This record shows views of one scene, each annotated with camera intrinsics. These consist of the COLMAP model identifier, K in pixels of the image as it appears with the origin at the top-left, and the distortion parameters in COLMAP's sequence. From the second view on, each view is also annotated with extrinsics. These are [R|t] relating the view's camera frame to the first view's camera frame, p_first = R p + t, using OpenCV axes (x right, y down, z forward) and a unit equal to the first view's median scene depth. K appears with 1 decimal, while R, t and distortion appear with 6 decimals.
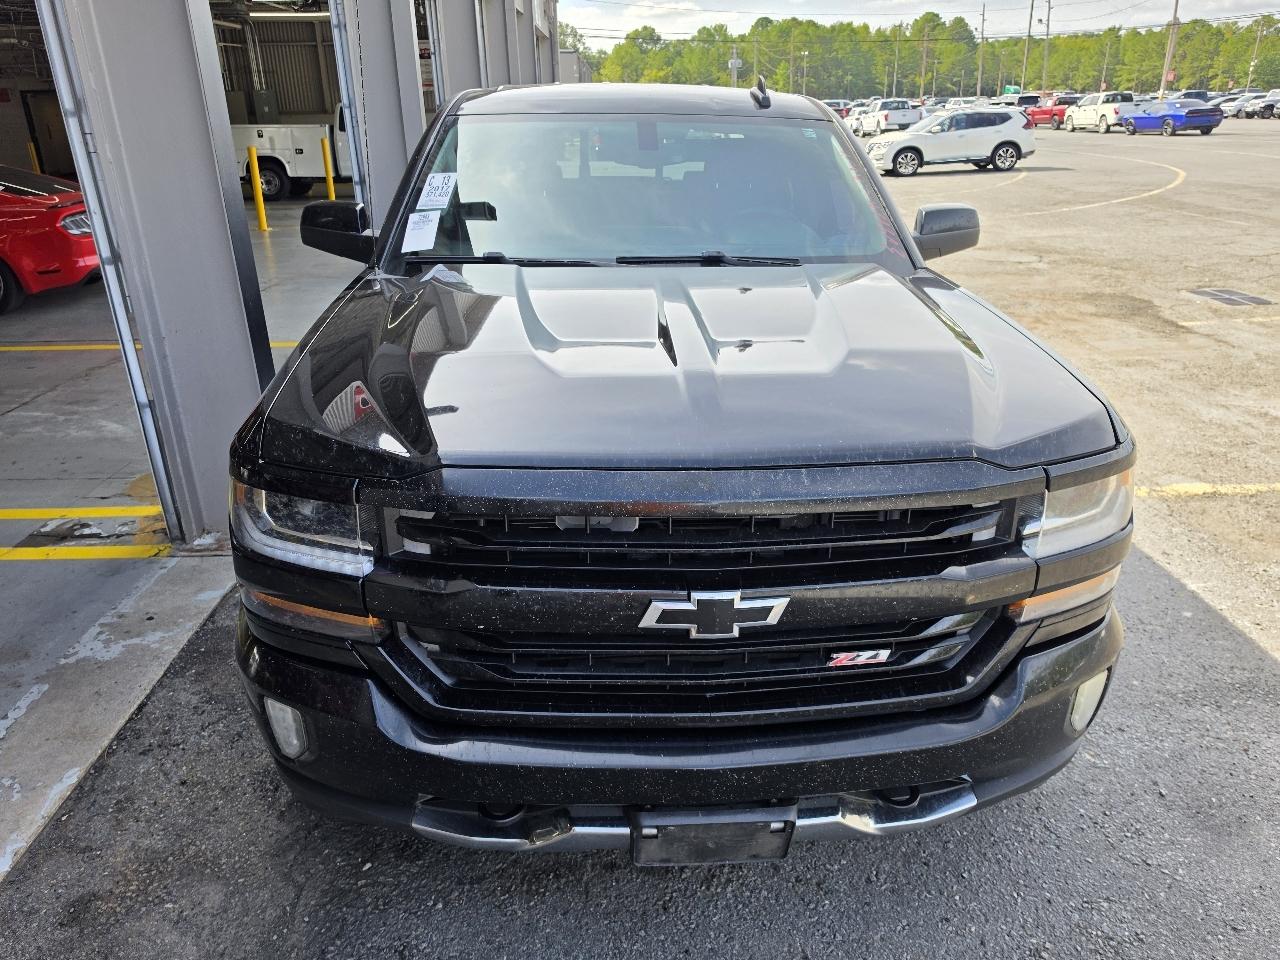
lens RADIAL K [[934.3, 0, 643.1], [0, 934.3, 468.1], [0, 0, 1]] dist [-0.015319, 0.003665]
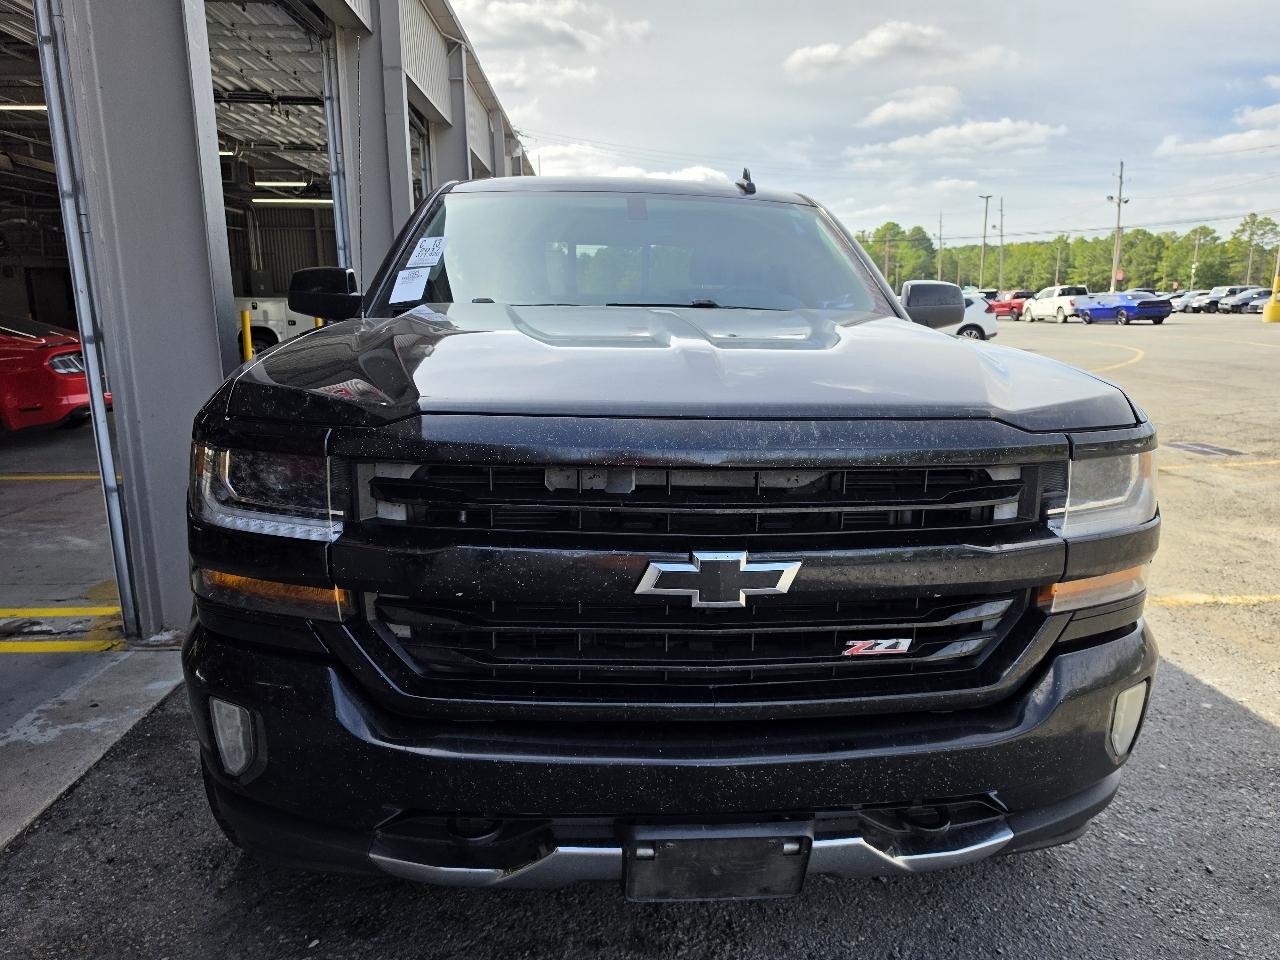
lens RADIAL K [[934.3, 0, 639.2], [0, 934.3, 486.1], [0, 0, 1]] dist [-0.015319, 0.003665]
pose [[0.999812, 0.006424, 0.018271, -0.012240], [-0.003075, 0.984073, -0.177737, 0.157317], [-0.019122, 0.177648, 0.983908, 0.066005]]
